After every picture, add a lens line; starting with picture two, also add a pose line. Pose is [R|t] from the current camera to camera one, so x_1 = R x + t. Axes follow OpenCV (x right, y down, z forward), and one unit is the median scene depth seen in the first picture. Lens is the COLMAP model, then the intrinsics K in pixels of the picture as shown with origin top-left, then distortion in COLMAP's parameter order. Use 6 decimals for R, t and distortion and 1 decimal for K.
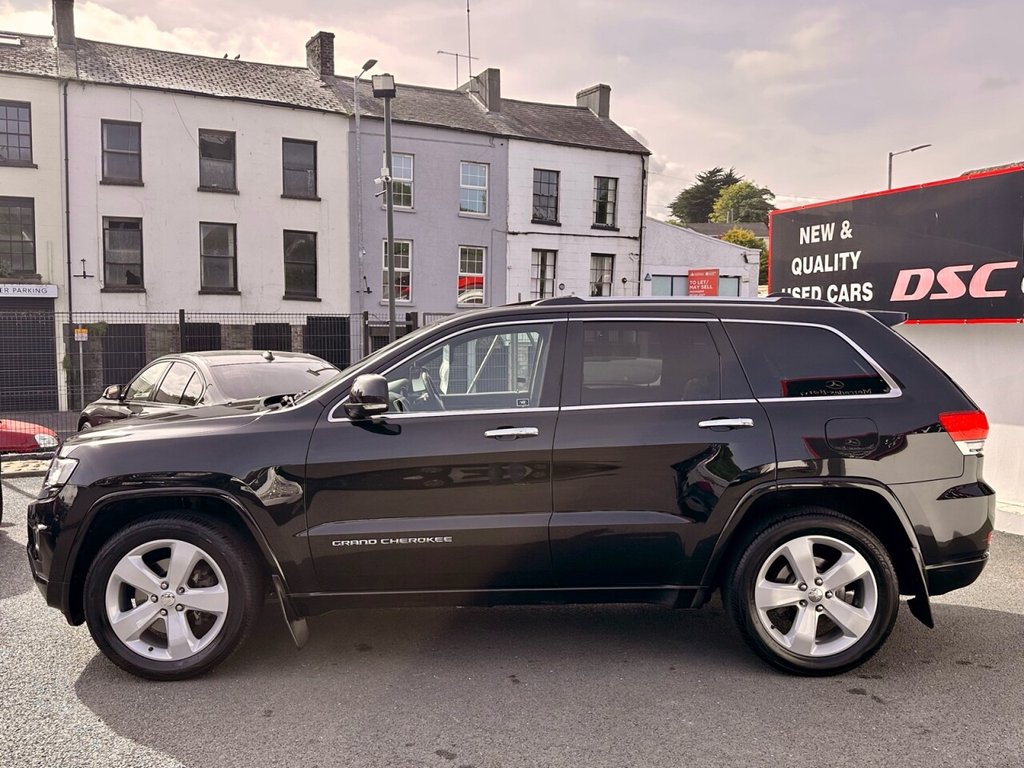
lens RADIAL K [[920.7, 0, 513.7], [0, 920.7, 384.7], [0, 0, 1]] dist [0.163677, -0.309548]
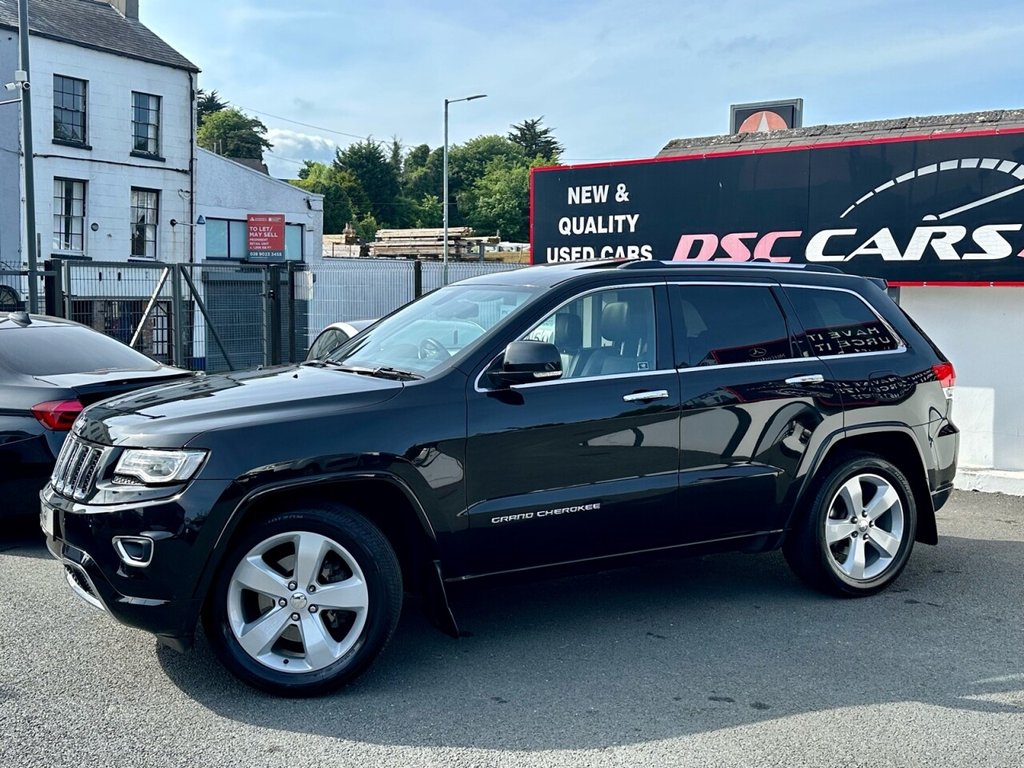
lens RADIAL K [[1064.0, 0, 519.1], [0, 1064.0, 381.5], [0, 0, 1]] dist [0.168636, -0.337811]
pose [[0.879351, -0.033901, 0.474966, -0.303595], [0.018610, 0.999147, 0.036860, -0.004110], [-0.475810, -0.023574, 0.879232, 0.017952]]
